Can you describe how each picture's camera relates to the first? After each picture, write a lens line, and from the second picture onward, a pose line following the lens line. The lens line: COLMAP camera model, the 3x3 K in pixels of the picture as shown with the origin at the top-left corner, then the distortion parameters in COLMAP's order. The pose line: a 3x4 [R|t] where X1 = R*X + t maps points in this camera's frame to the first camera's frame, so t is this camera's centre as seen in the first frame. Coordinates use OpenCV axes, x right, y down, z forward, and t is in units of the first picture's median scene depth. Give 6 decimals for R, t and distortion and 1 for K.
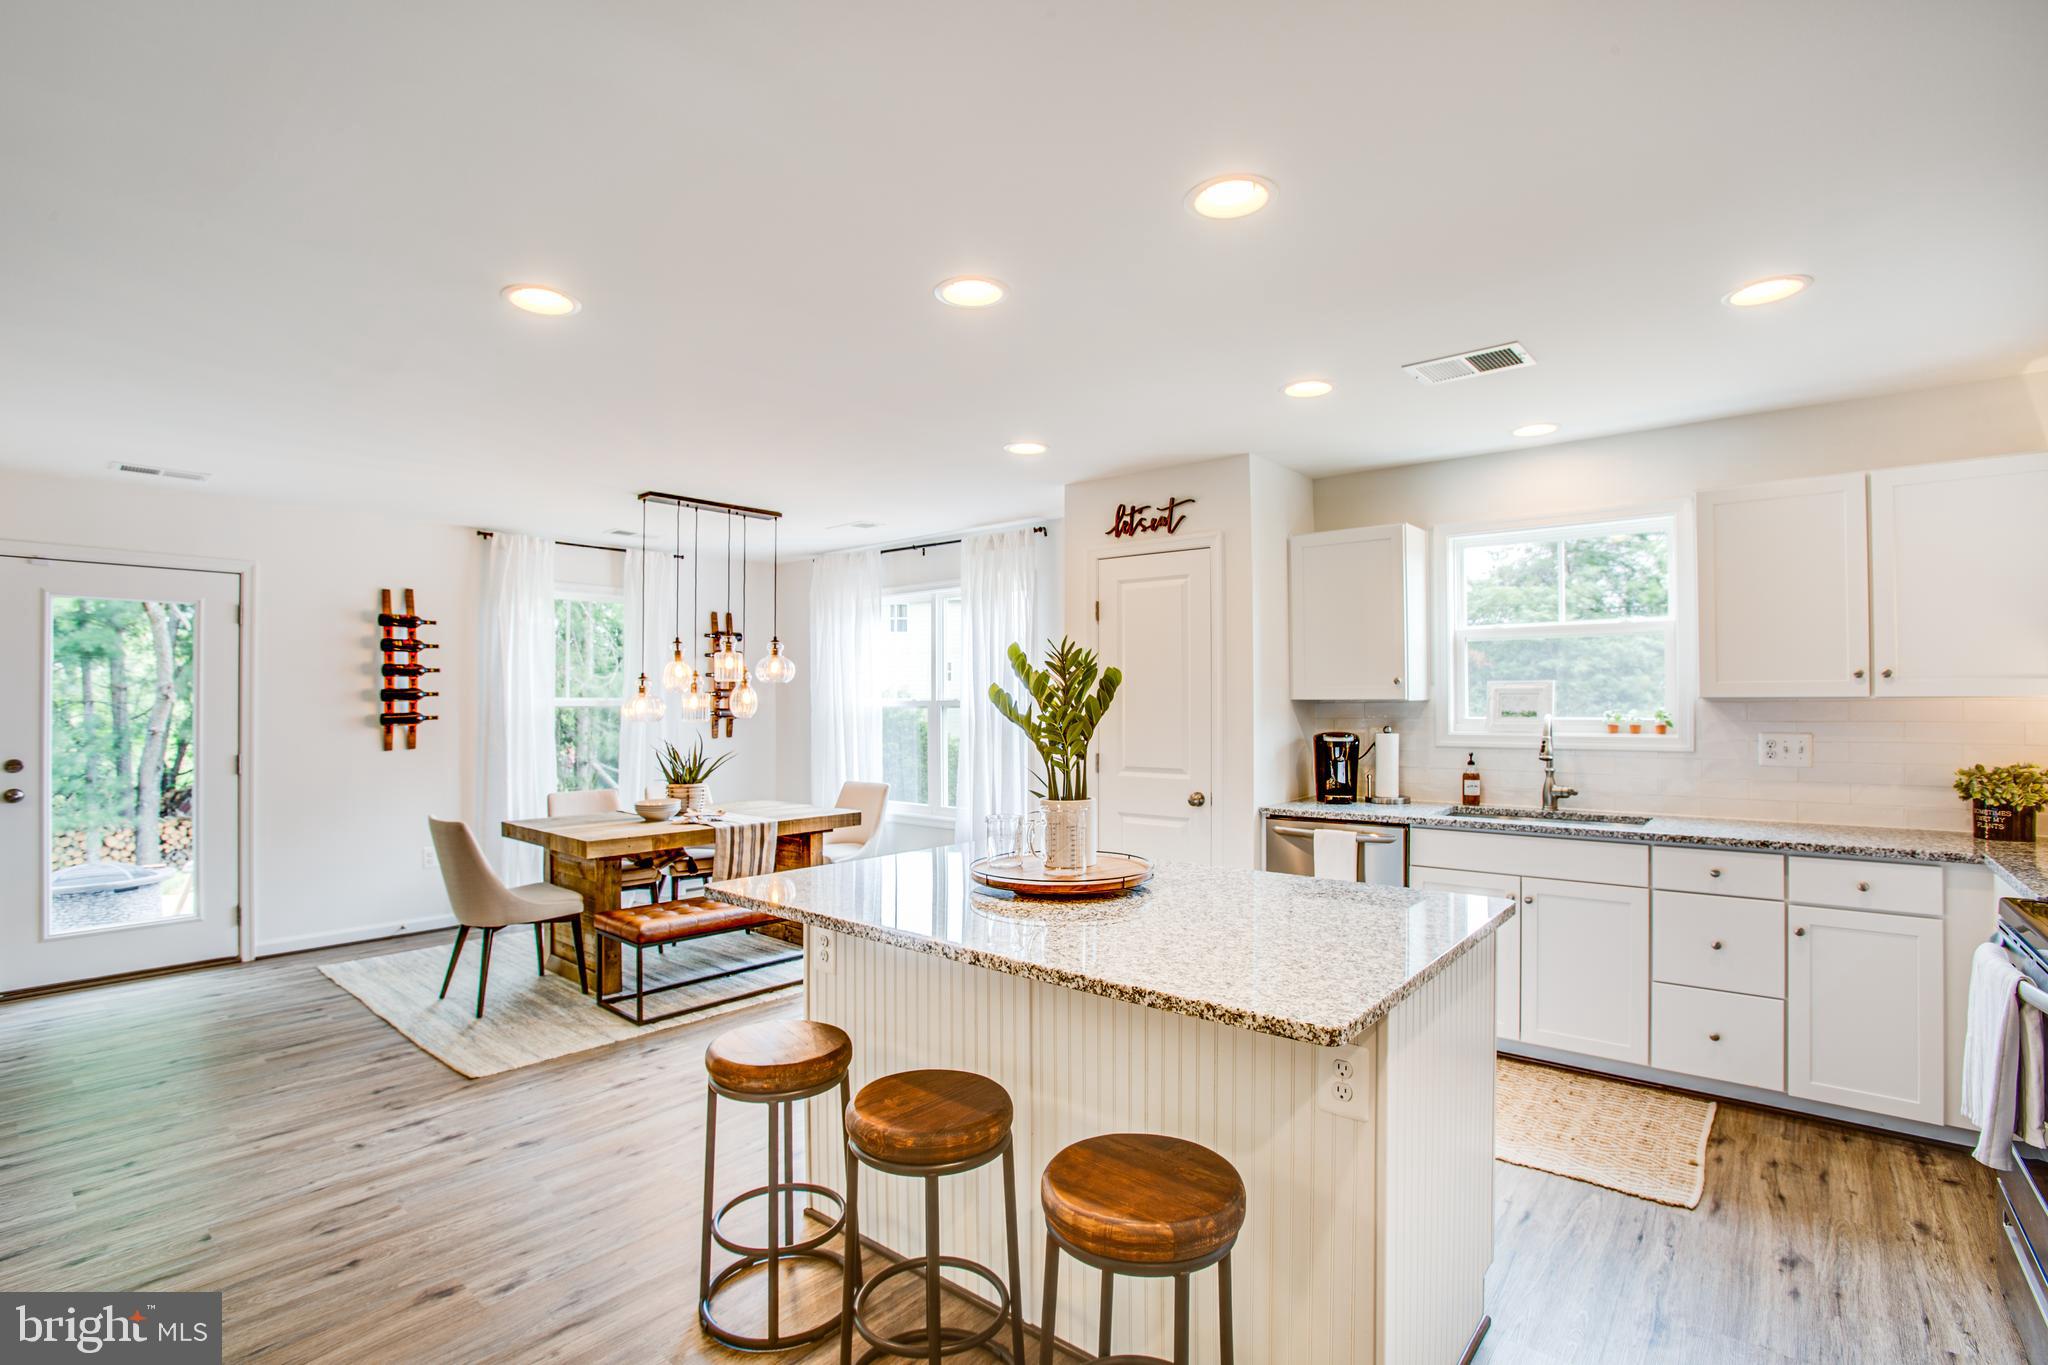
lens RADIAL K [[970.8, 0, 1024.0], [0, 970.8, 682.5], [0, 0, 1]] dist [-0.069390, 0.026015]
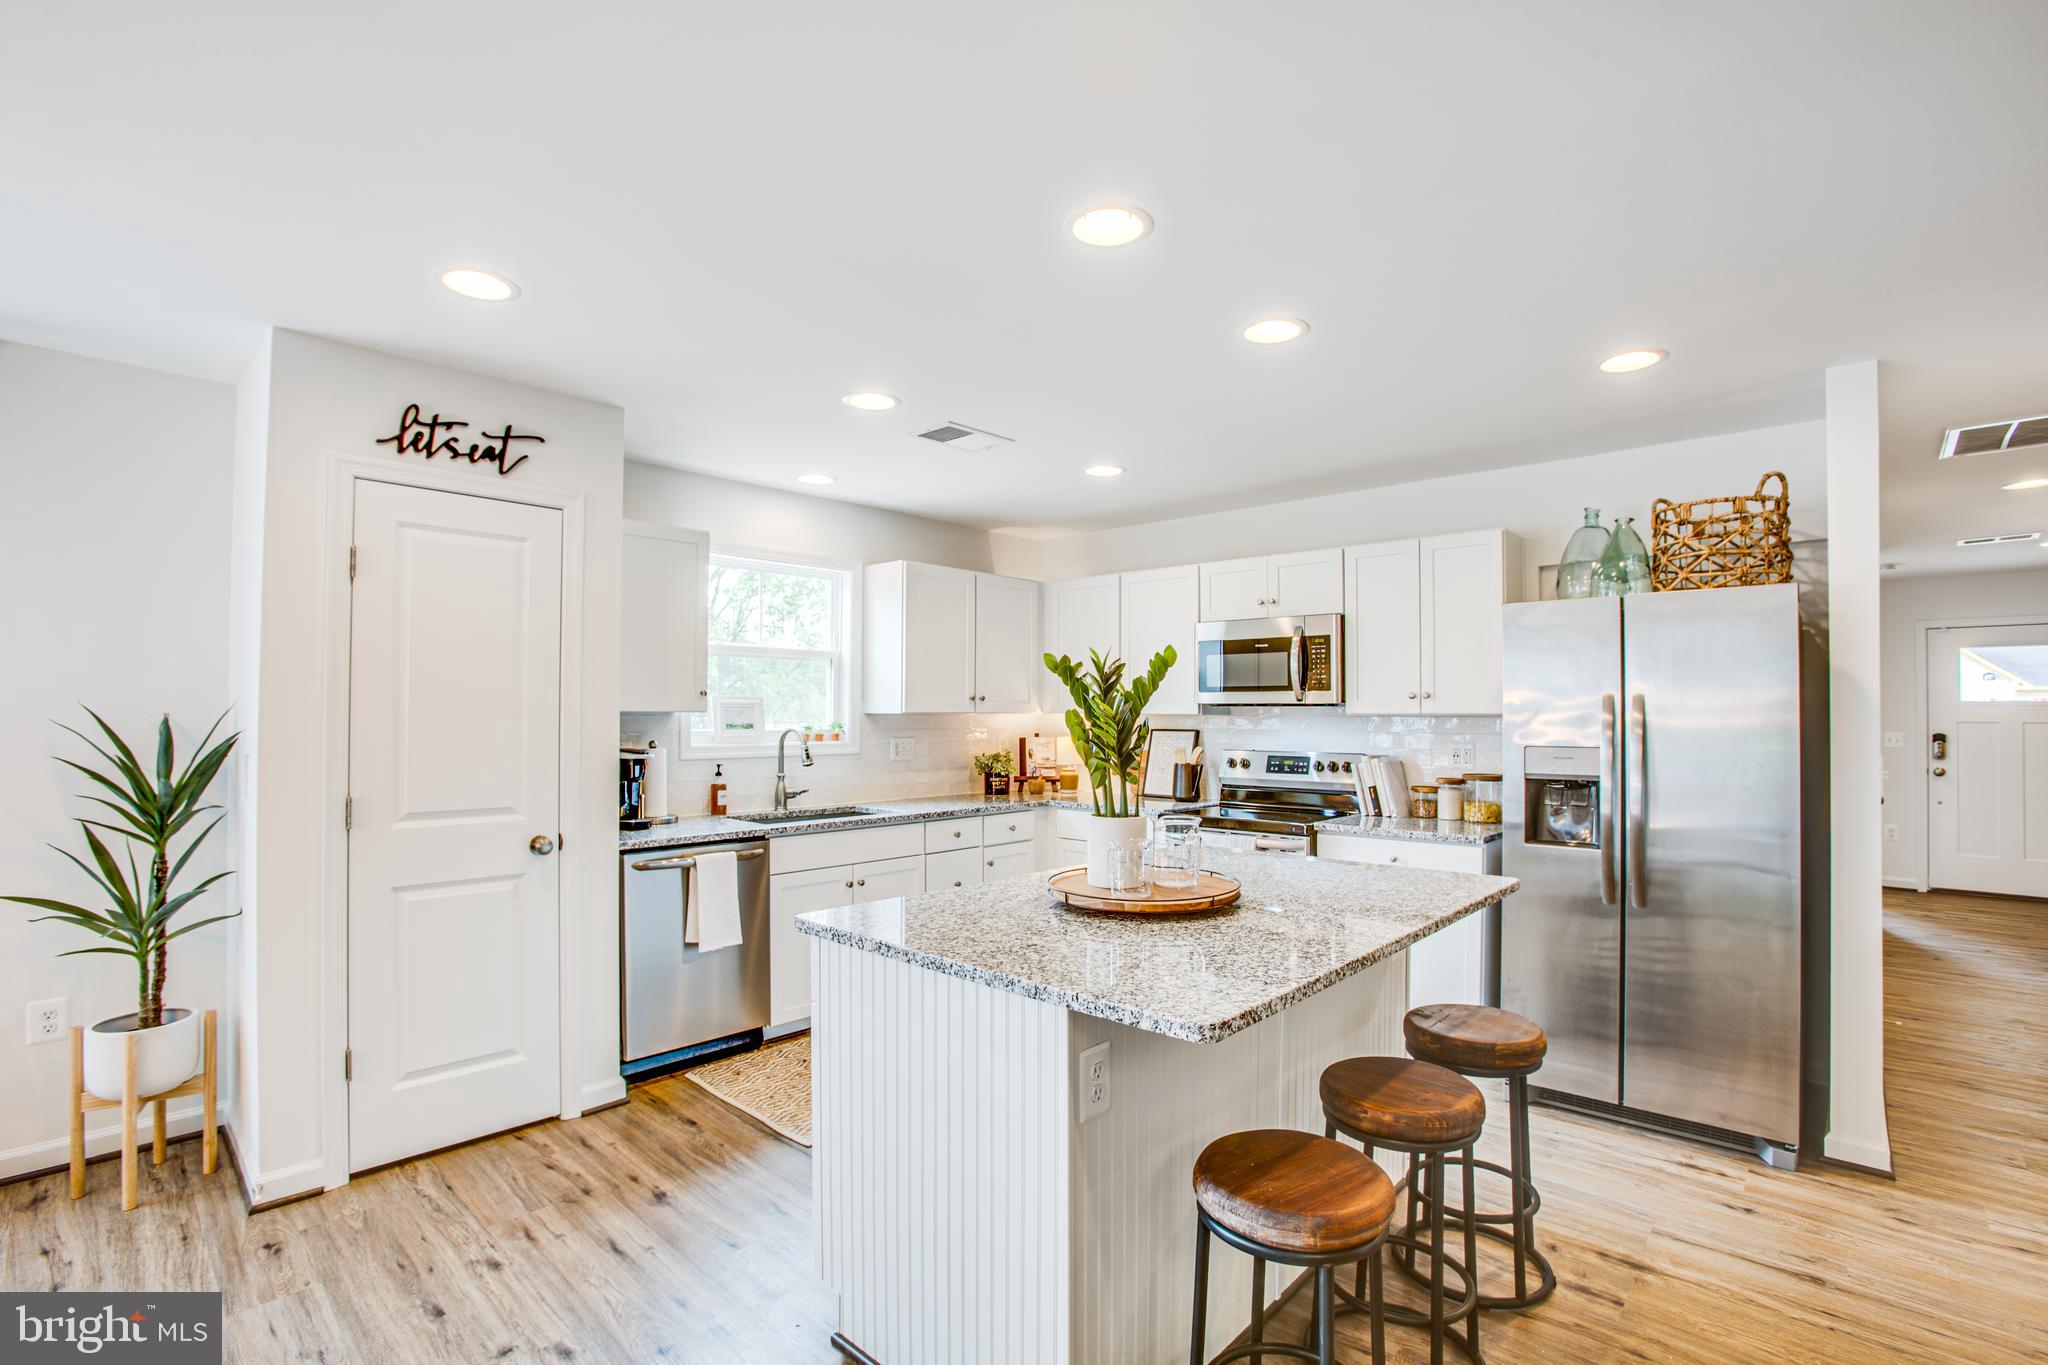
lens RADIAL K [[948.8, 0, 1012.2], [0, 948.8, 690.6], [0, 0, 1]] dist [-0.071710, 0.022410]
pose [[0.051308, 0.027575, 0.998302, -0.494905], [-0.022368, 0.999400, -0.026456, 0.012919], [-0.998432, -0.020972, 0.051894, 0.583478]]
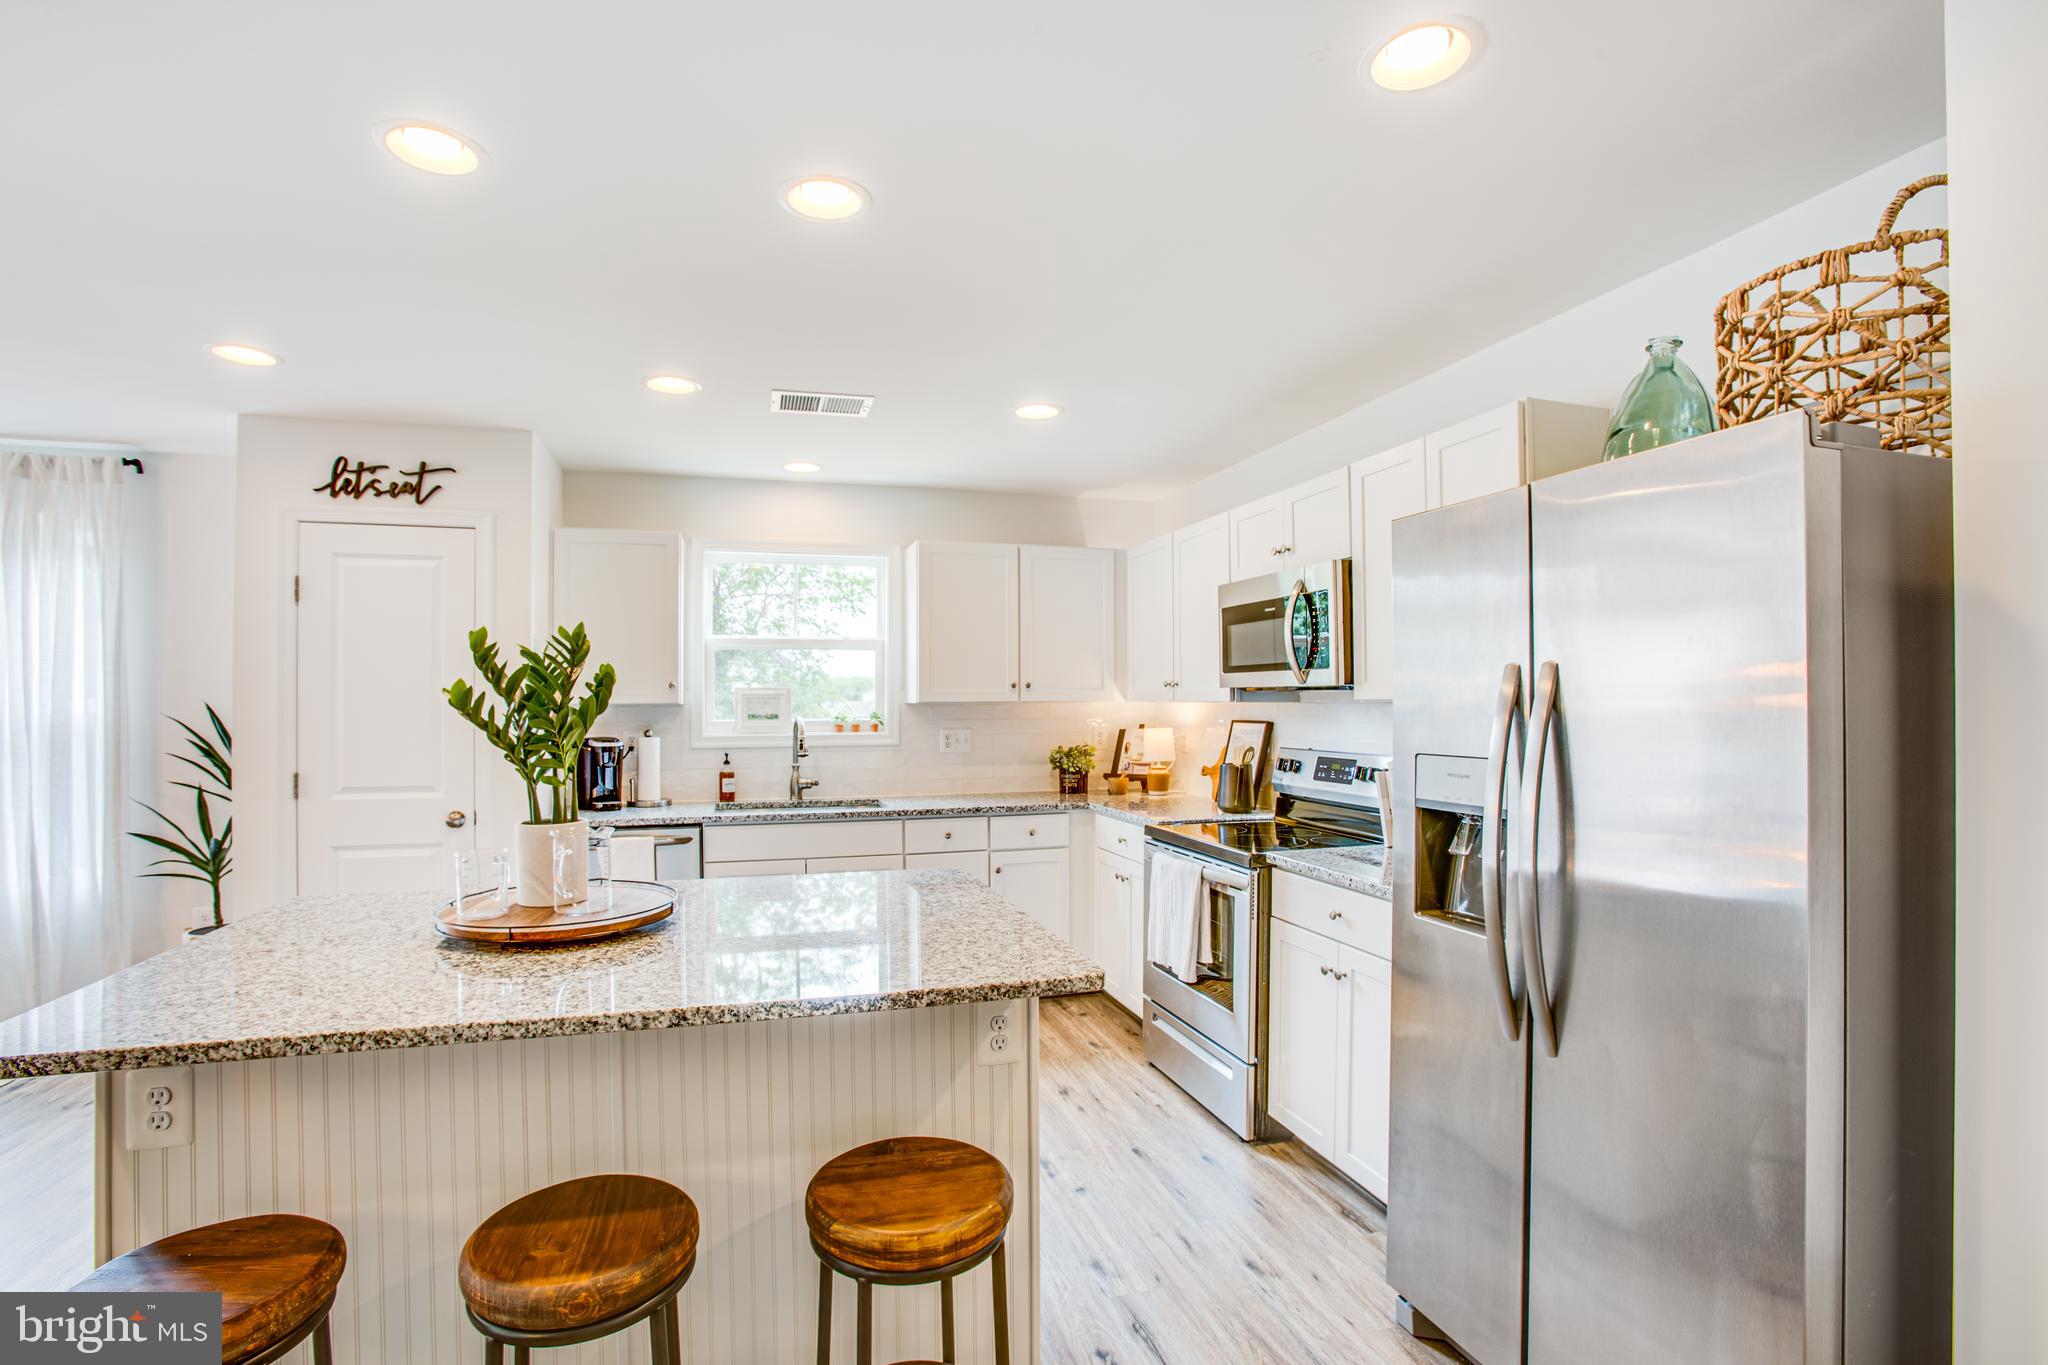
lens RADIAL K [[948.8, 0, 1012.2], [0, 948.8, 690.6], [0, 0, 1]] dist [-0.071710, 0.022410]
pose [[0.556117, 0.010914, 0.831032, -0.220370], [-0.013360, 0.999902, -0.004191, 0.002947], [-0.830996, -0.008772, 0.556209, 0.130263]]
